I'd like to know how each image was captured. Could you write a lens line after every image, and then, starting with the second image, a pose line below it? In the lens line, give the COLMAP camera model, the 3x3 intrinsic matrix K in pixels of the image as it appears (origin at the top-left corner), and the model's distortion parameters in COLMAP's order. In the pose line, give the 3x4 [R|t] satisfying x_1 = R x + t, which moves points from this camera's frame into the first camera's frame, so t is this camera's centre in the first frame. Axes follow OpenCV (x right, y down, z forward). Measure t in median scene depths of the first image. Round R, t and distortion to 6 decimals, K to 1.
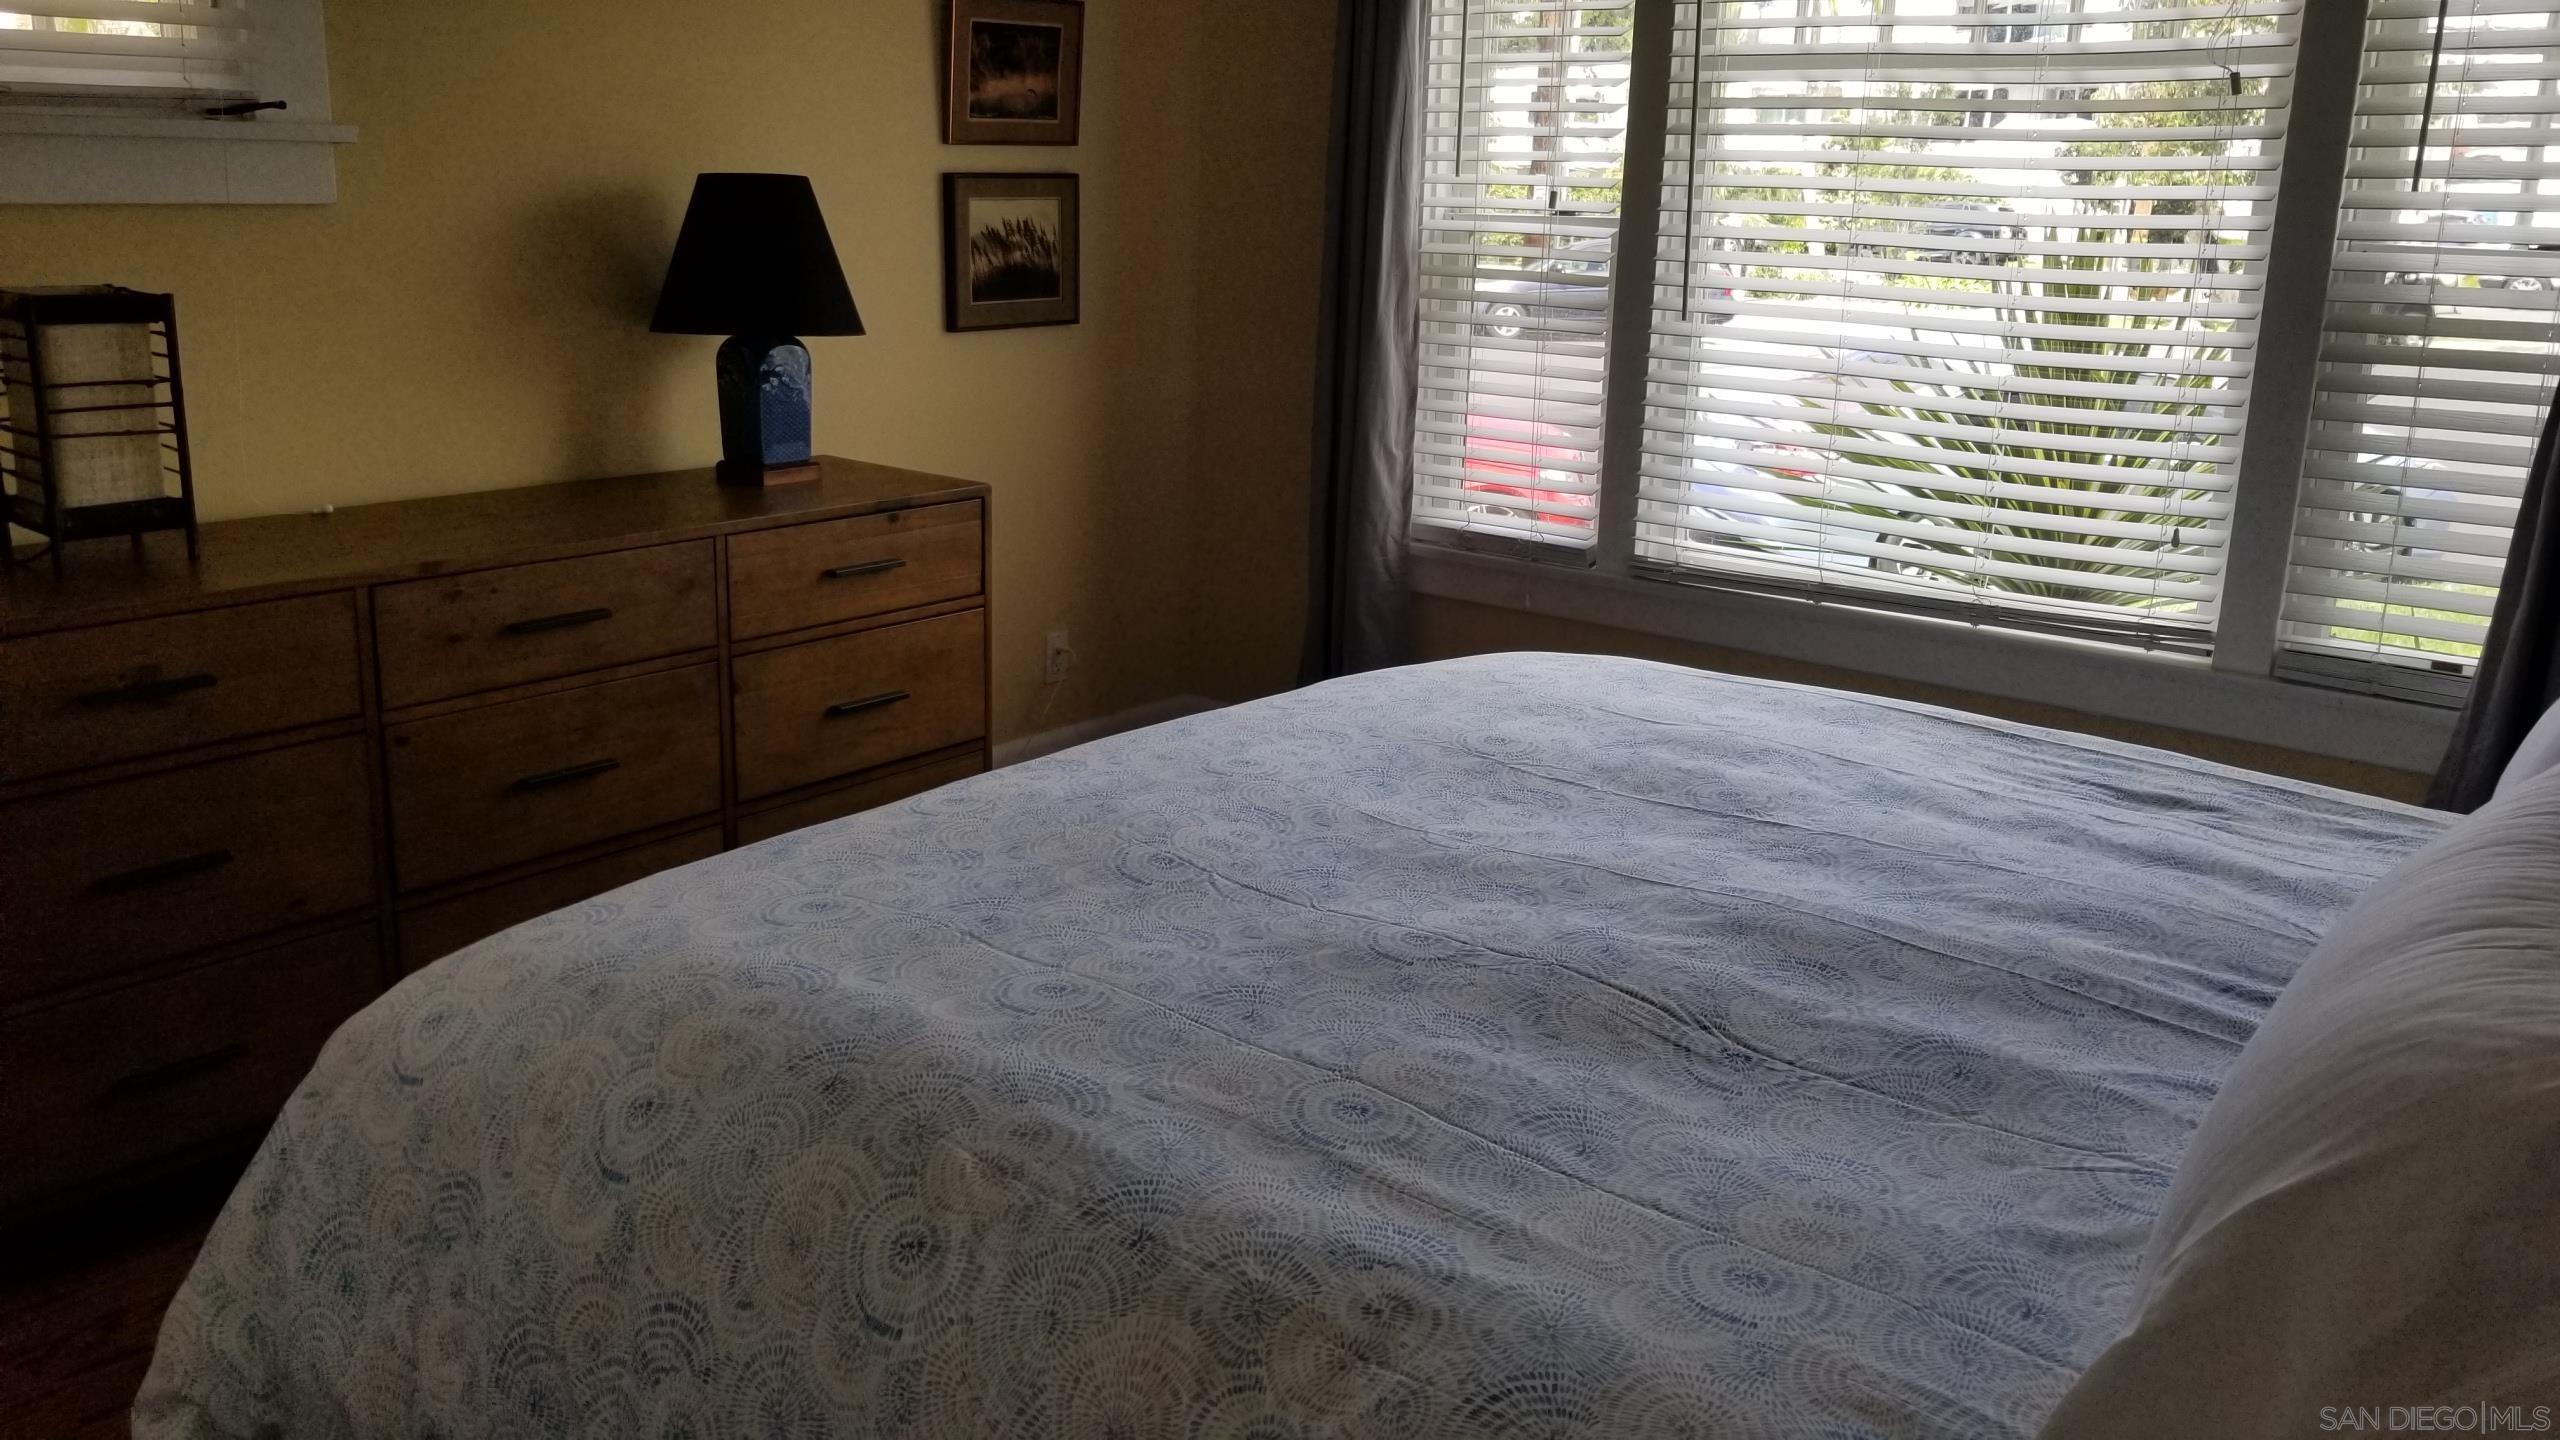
lens RADIAL K [[1994.4, 0, 1263.8], [0, 1994.4, 708.6], [0, 0, 1]] dist [0.087196, -0.160083]
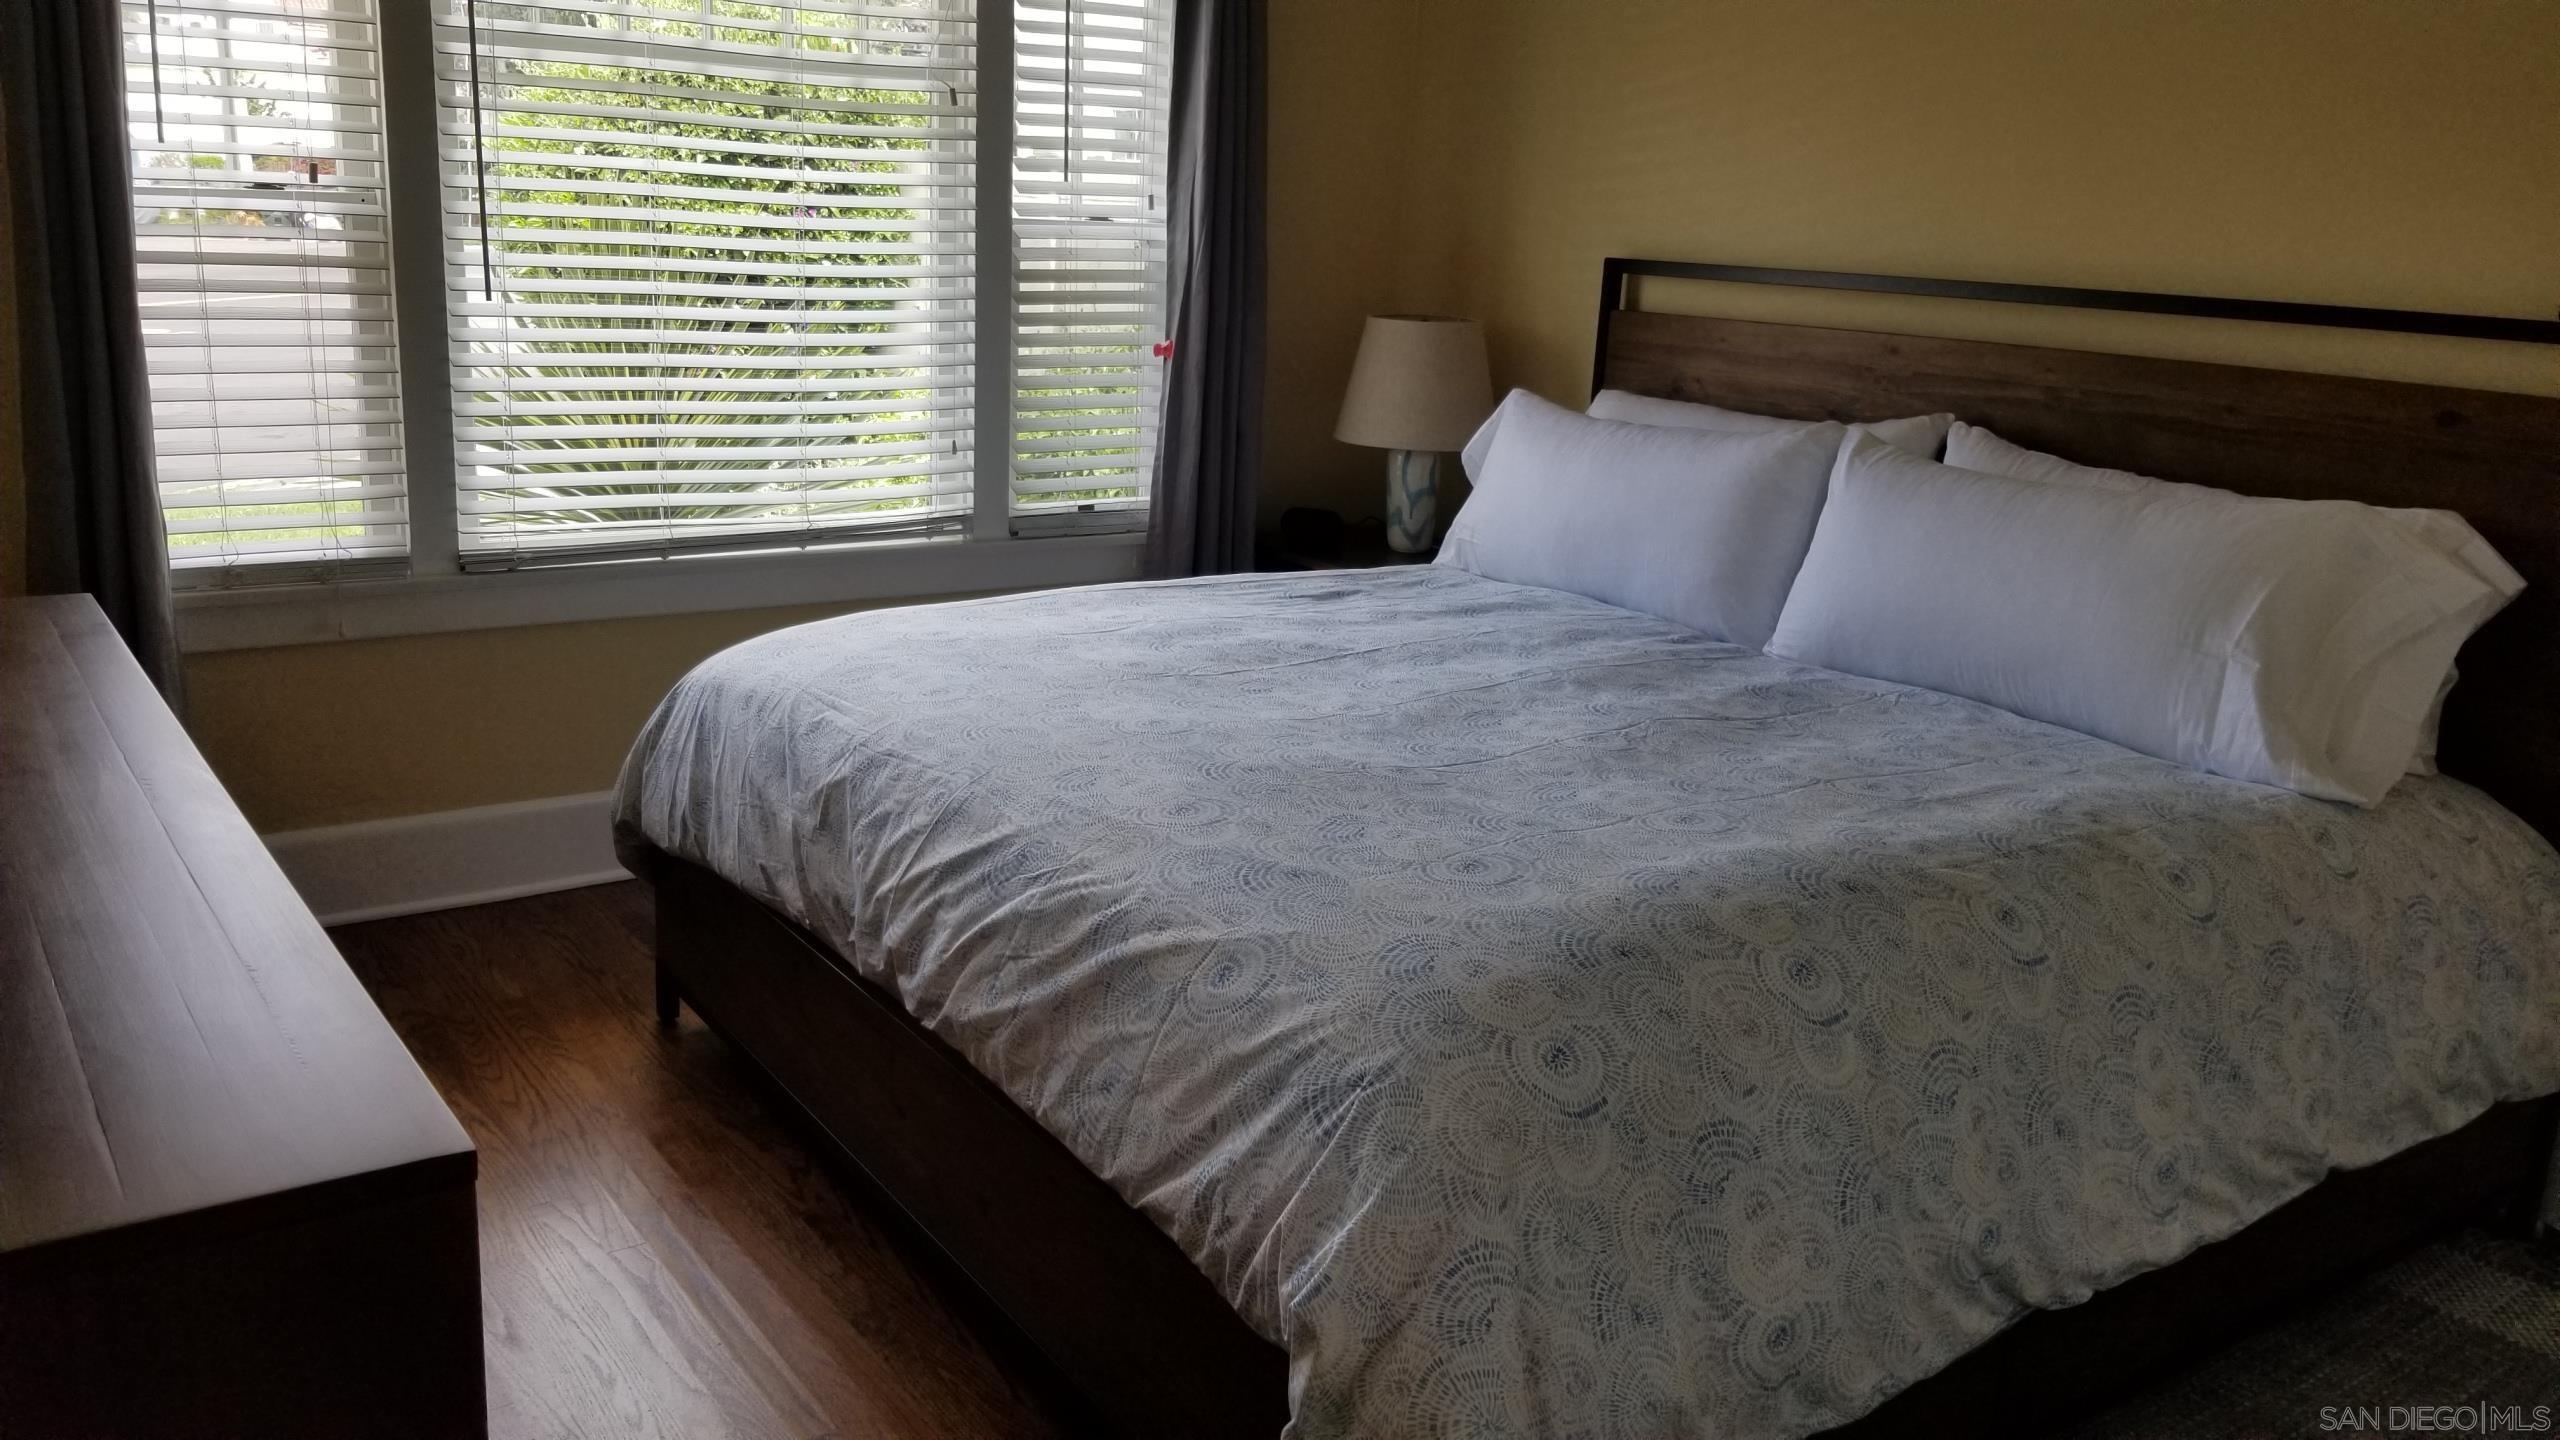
lens RADIAL K [[1994.4, 0, 1232.3], [0, 1994.4, 720.7], [0, 0, 1]] dist [0.087196, -0.160083]
pose [[0.276383, -0.254415, 0.926761, -1.251694], [0.214011, 0.956403, 0.198728, -0.225566], [-0.936916, 0.143412, 0.318781, 0.747552]]
